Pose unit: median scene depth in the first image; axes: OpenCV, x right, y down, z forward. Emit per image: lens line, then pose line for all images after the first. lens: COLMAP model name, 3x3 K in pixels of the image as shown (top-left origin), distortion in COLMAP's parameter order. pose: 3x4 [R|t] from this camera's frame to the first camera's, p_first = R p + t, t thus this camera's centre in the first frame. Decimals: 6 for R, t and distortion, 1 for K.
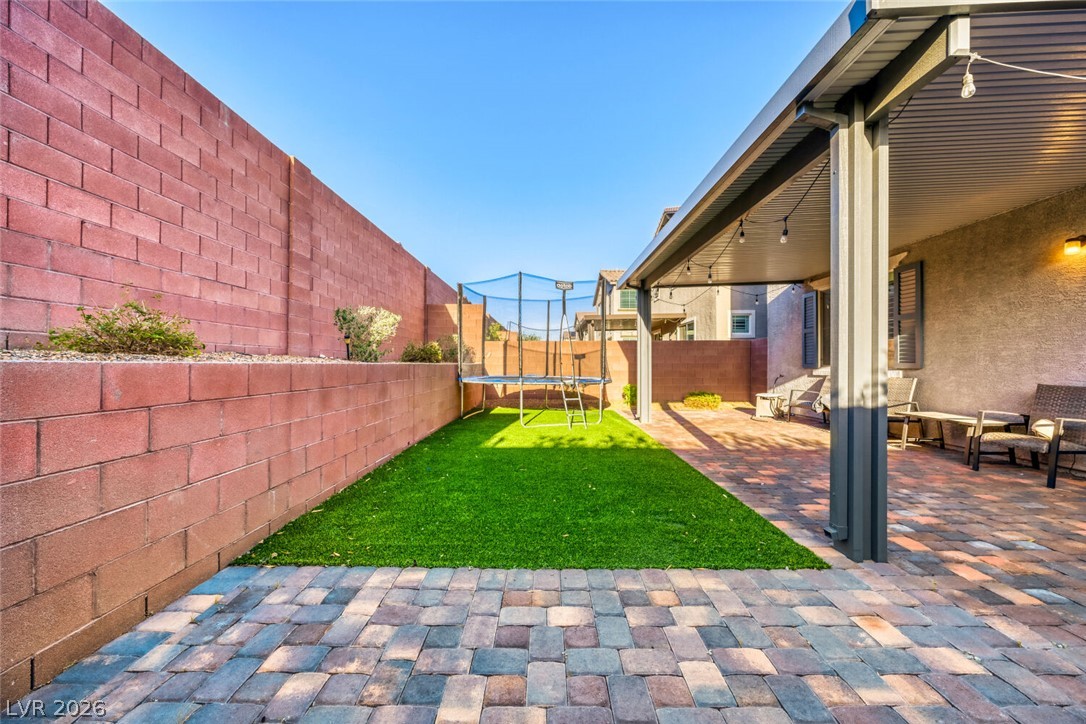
lens RADIAL K [[423.9, 0, 544.0], [0, 423.9, 364.1], [0, 0, 1]] dist [0.000347, 0.000045]
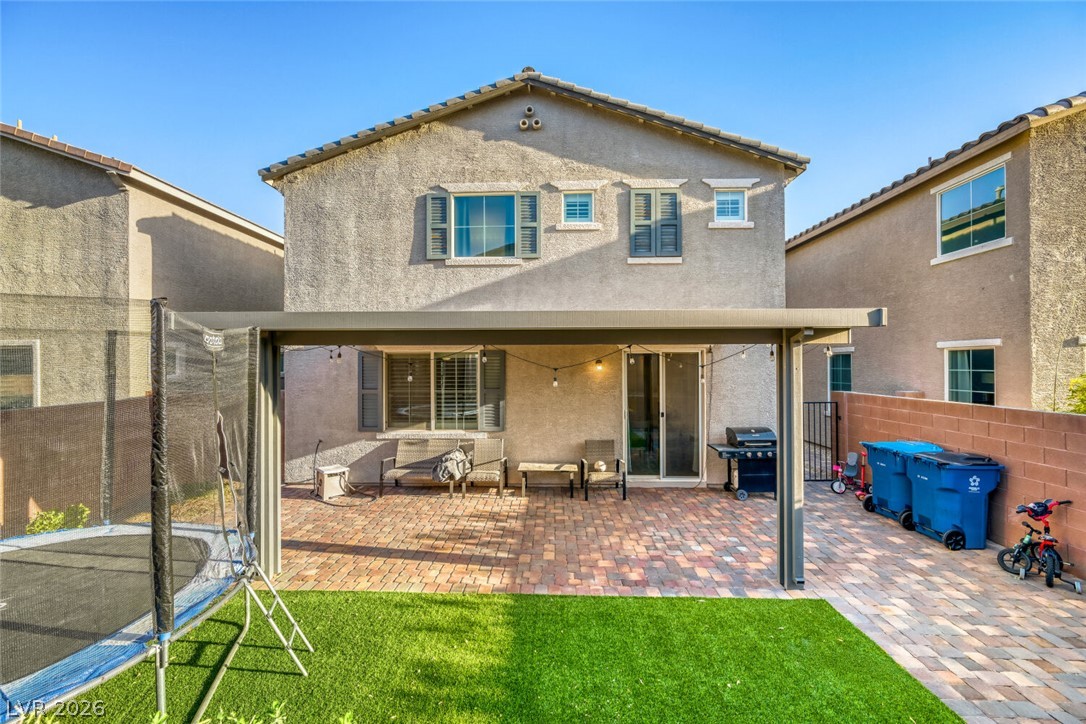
lens RADIAL K [[422.9, 0, 545.7], [0, 422.9, 361.7], [0, 0, 1]] dist [-0.000911, -0.000134]
pose [[0.023238, 0.004980, 0.999718, -0.741118], [0.002165, 0.999985, -0.005031, -0.337067], [-0.999728, 0.002282, 0.023227, 1.405463]]
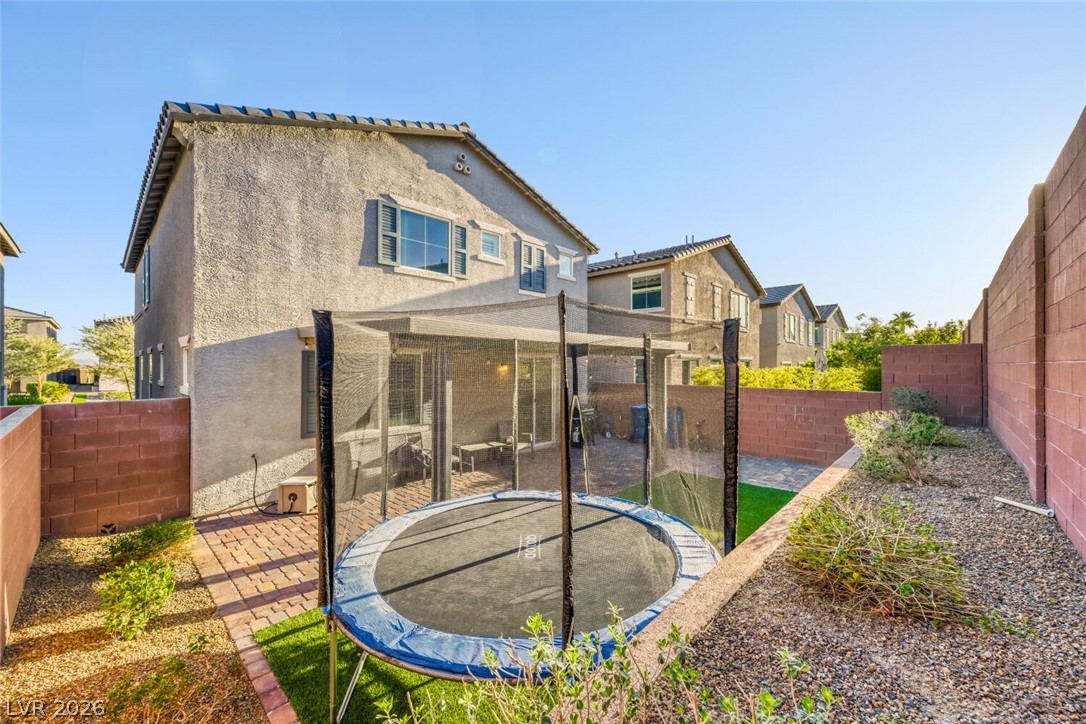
lens RADIAL K [[424.2, 0, 544.9], [0, 424.2, 361.8], [0, 0, 1]] dist [-0.000191, 0.000014]
pose [[-0.730529, 0.002440, 0.682877, -0.764463], [-0.004369, 0.999956, -0.008246, -0.339111], [-0.682867, -0.009008, -0.730487, 3.157256]]
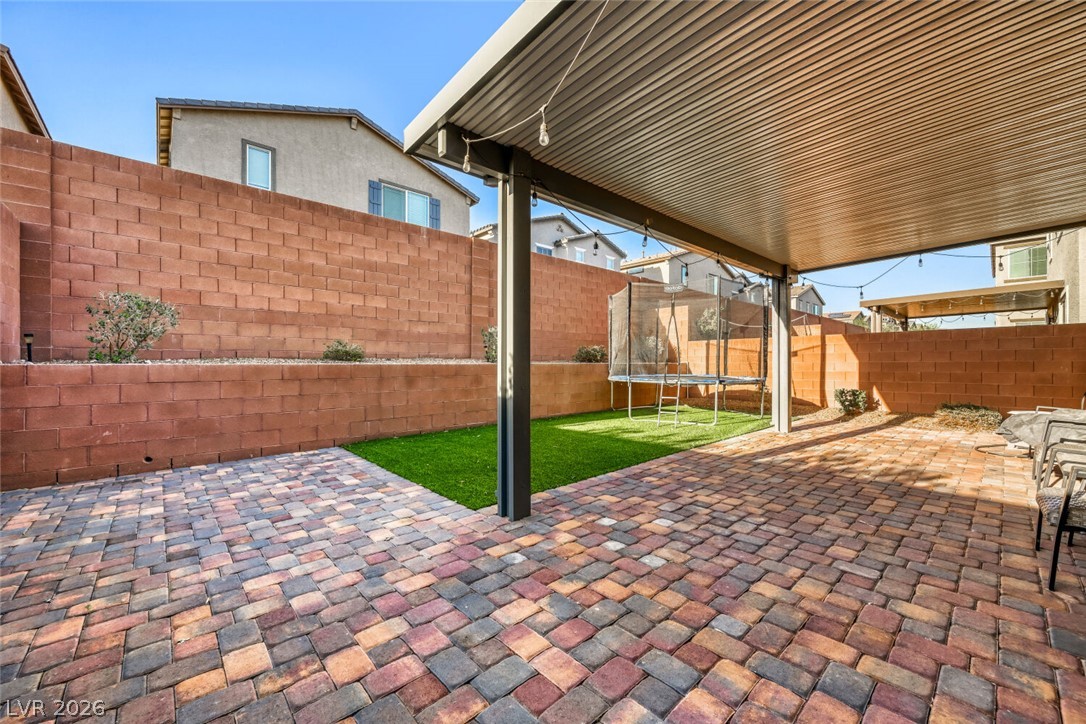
lens RADIAL K [[423.9, 0, 544.0], [0, 423.9, 364.1], [0, 0, 1]] dist [0.000347, 0.000045]
pose [[0.674804, 0.001574, -0.737996, 1.246294], [0.001343, 0.999993, 0.003360, -0.006658], [0.737996, -0.003259, 0.674797, 0.146033]]
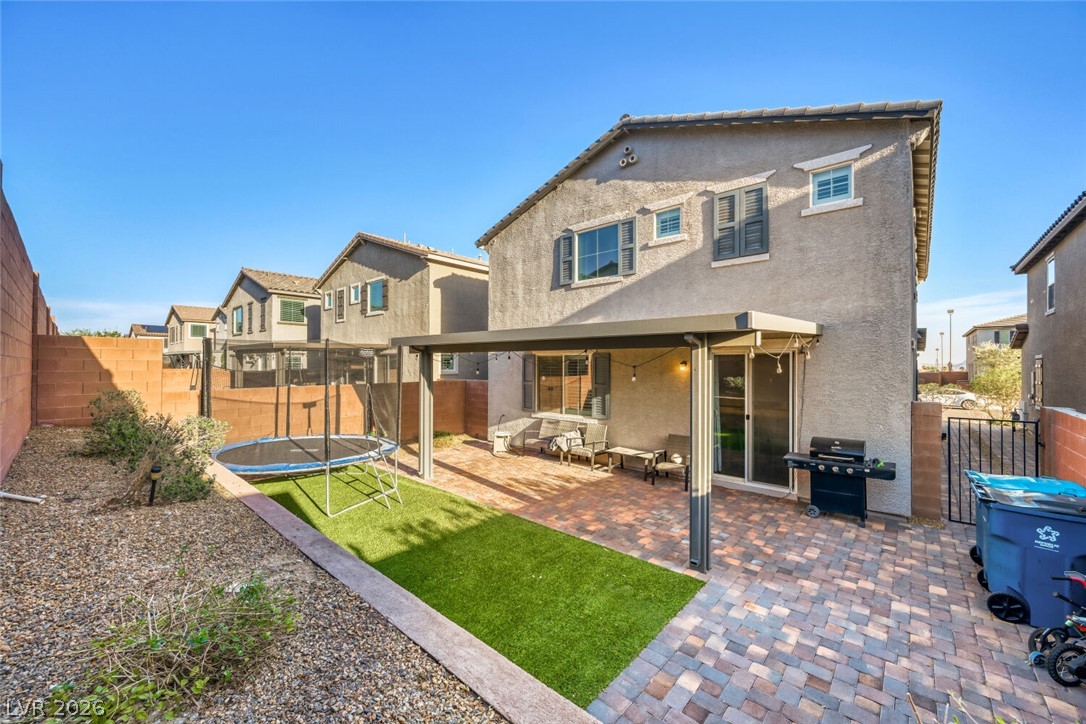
lens RADIAL K [[424.2, 0, 544.9], [0, 424.2, 361.8], [0, 0, 1]] dist [-0.000191, 0.000014]
pose [[0.660094, 0.007143, 0.751149, -0.834962], [-0.004703, 0.999974, -0.005376, -0.337079], [-0.751168, 0.000016, 0.660111, 0.184358]]
